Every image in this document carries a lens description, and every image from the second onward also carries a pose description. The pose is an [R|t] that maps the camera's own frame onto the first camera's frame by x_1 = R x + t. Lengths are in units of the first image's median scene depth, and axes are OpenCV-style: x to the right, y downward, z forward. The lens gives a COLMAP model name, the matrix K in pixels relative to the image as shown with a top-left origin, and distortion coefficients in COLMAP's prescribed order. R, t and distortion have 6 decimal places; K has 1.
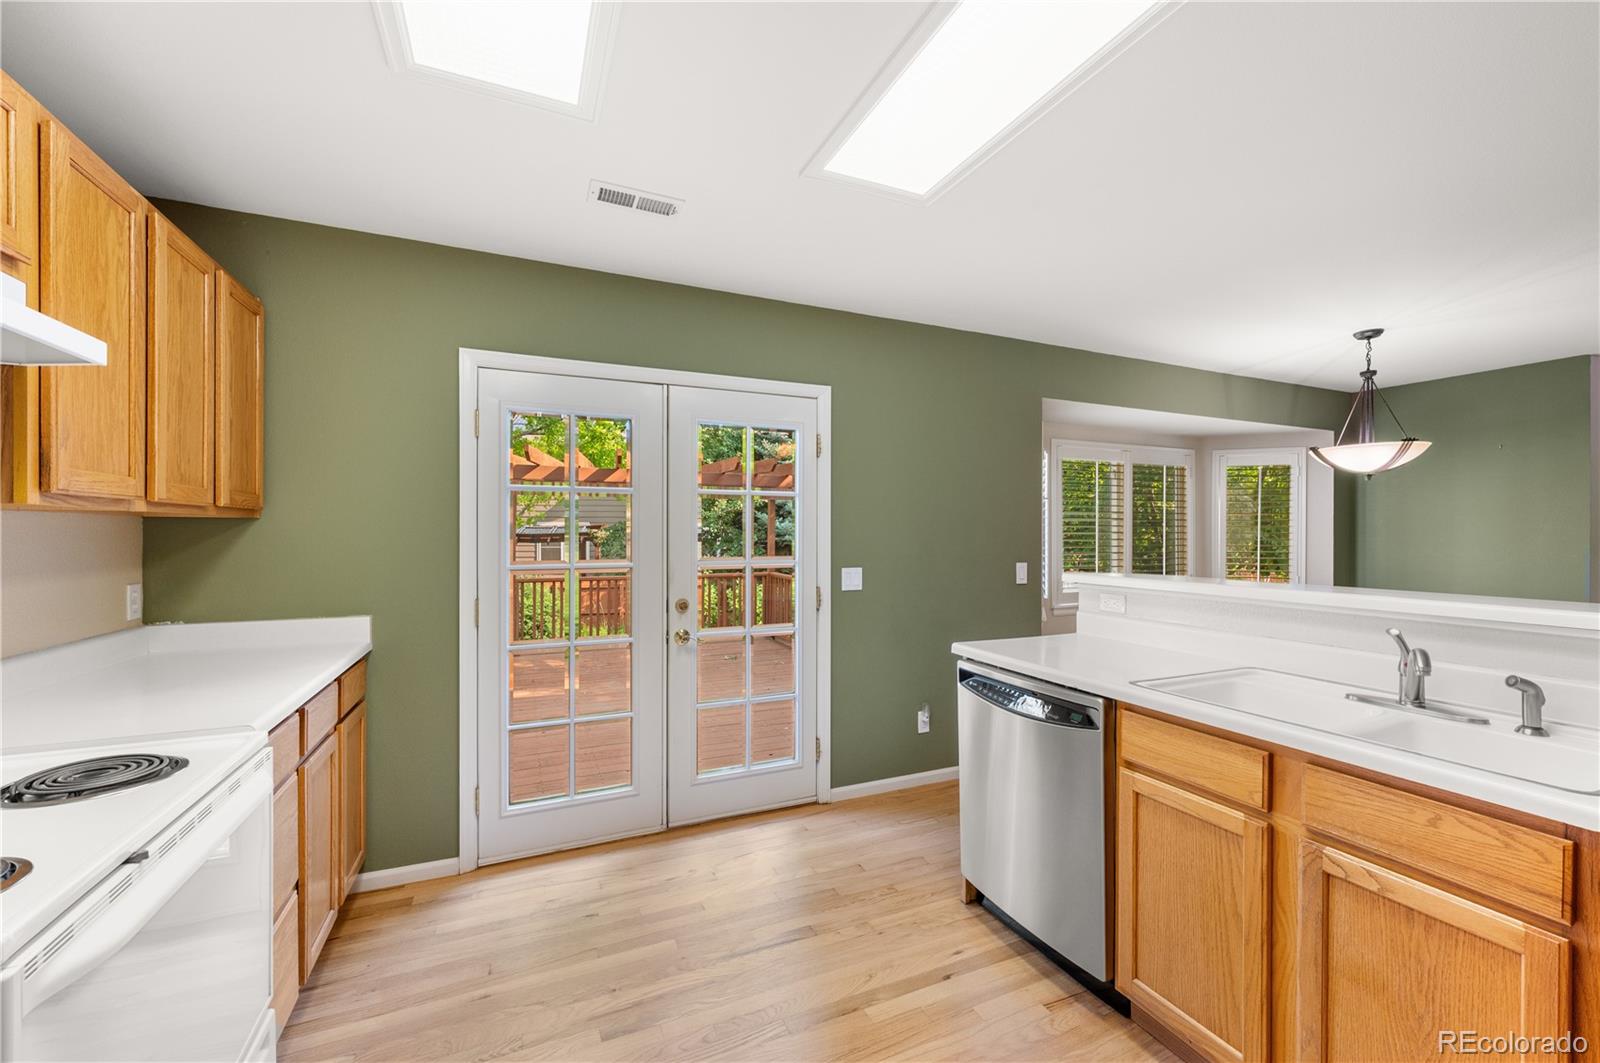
lens RADIAL K [[643.1, 0, 798.0], [0, 643.1, 537.0], [0, 0, 1]] dist [-0.000940, -0.000139]
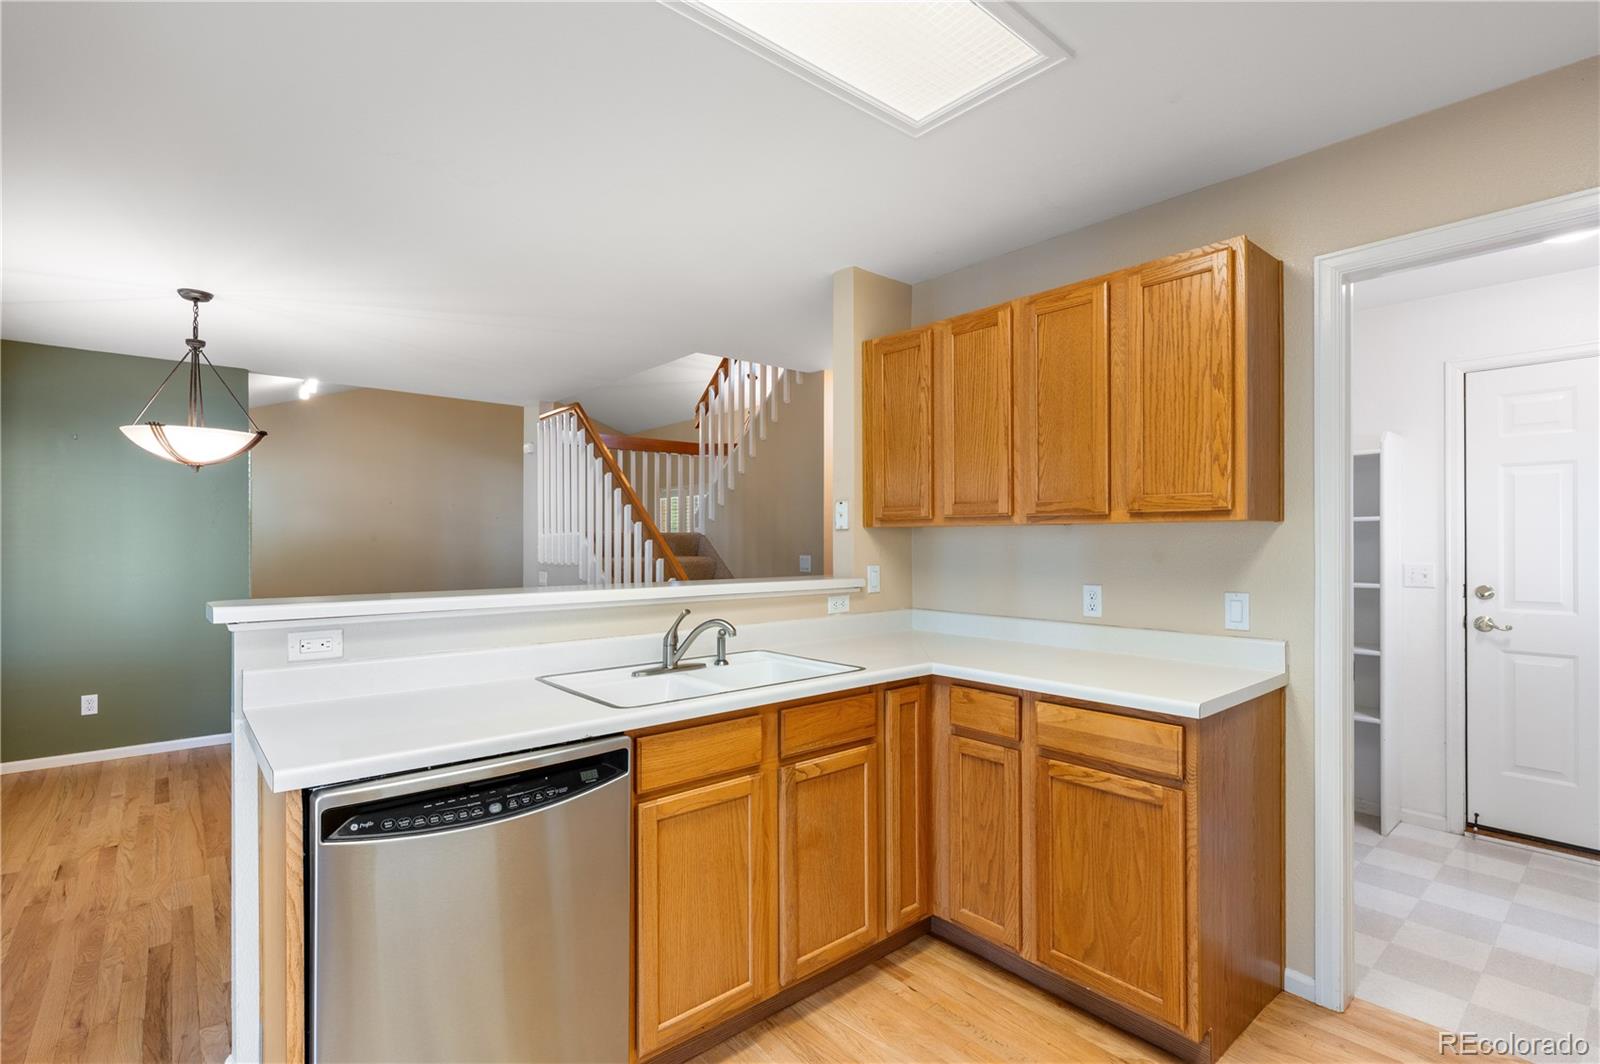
lens RADIAL K [[742.5, 0, 800.2], [0, 742.5, 540.0], [0, 0, 1]] dist [0.000751, 0.000085]
pose [[-0.286438, -0.004354, 0.958089, -0.381288], [0.004476, 0.999973, 0.005883, -0.003139], [-0.958088, 0.005973, -0.286410, 0.788903]]
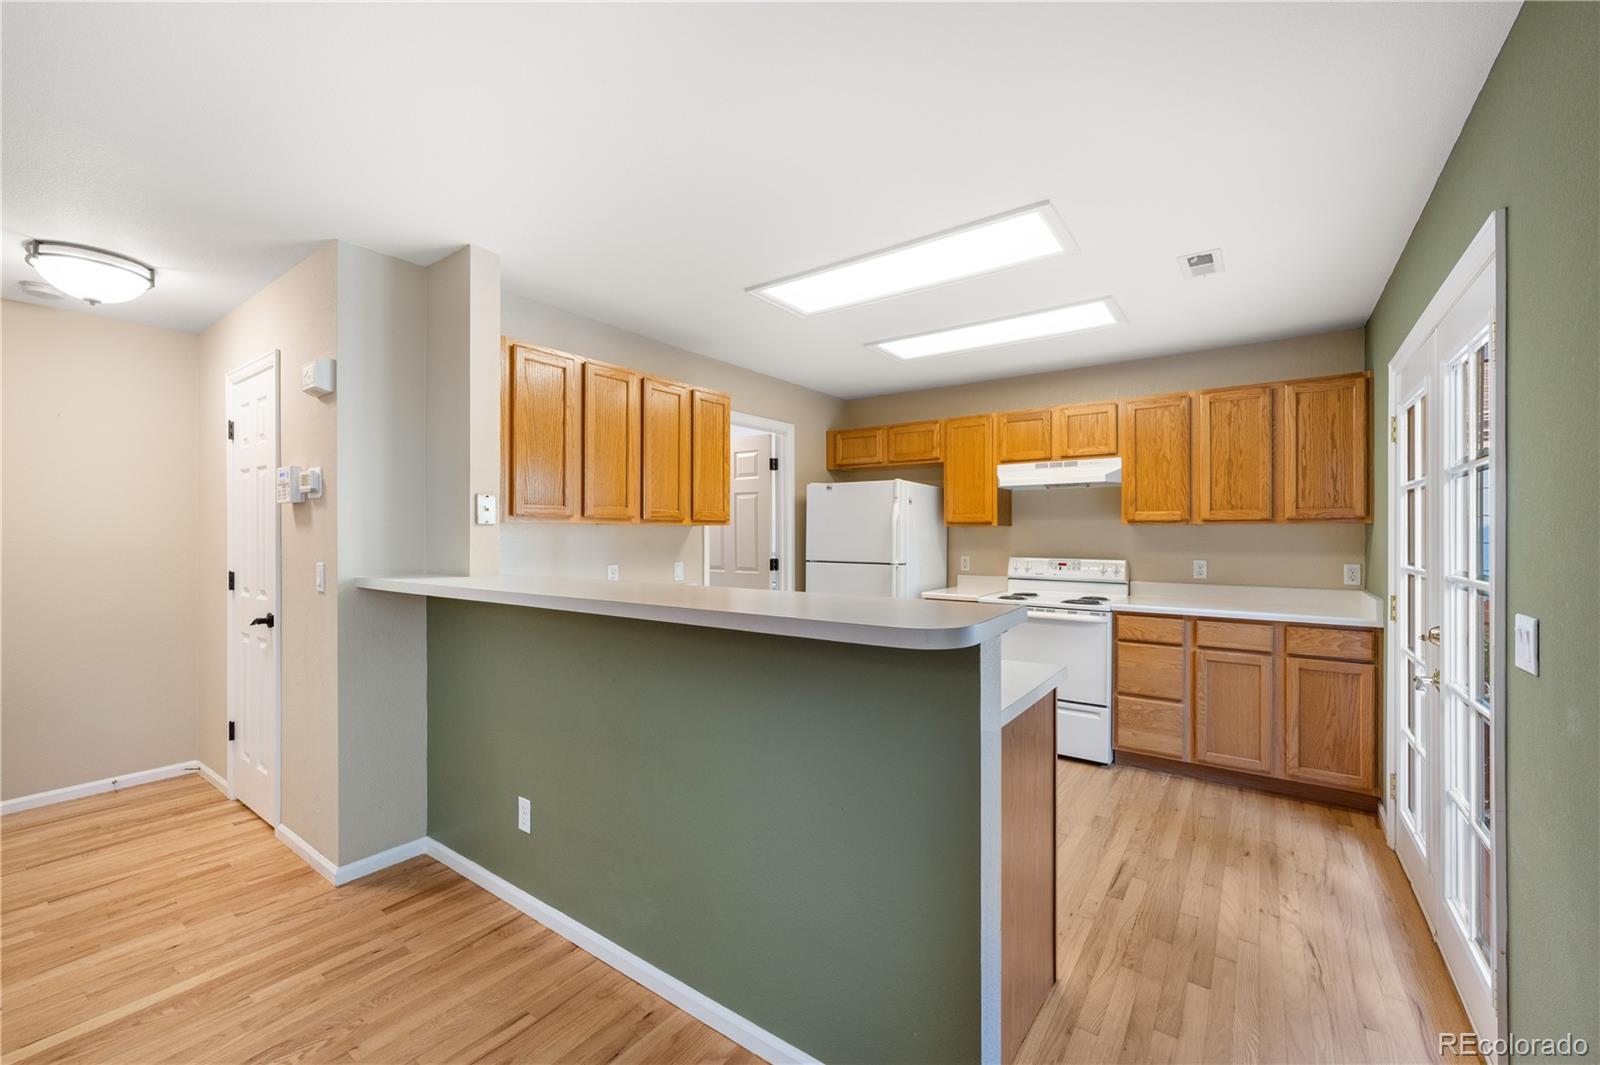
lens RADIAL K [[643.1, 0, 798.8], [0, 643.1, 534.6], [0, 0, 1]] dist [-0.000940, -0.000139]
pose [[-0.866058, -0.001449, -0.499941, 0.946792], [-0.004610, 0.999976, 0.005087, -0.004471], [0.499922, 0.006711, -0.866044, 1.537590]]
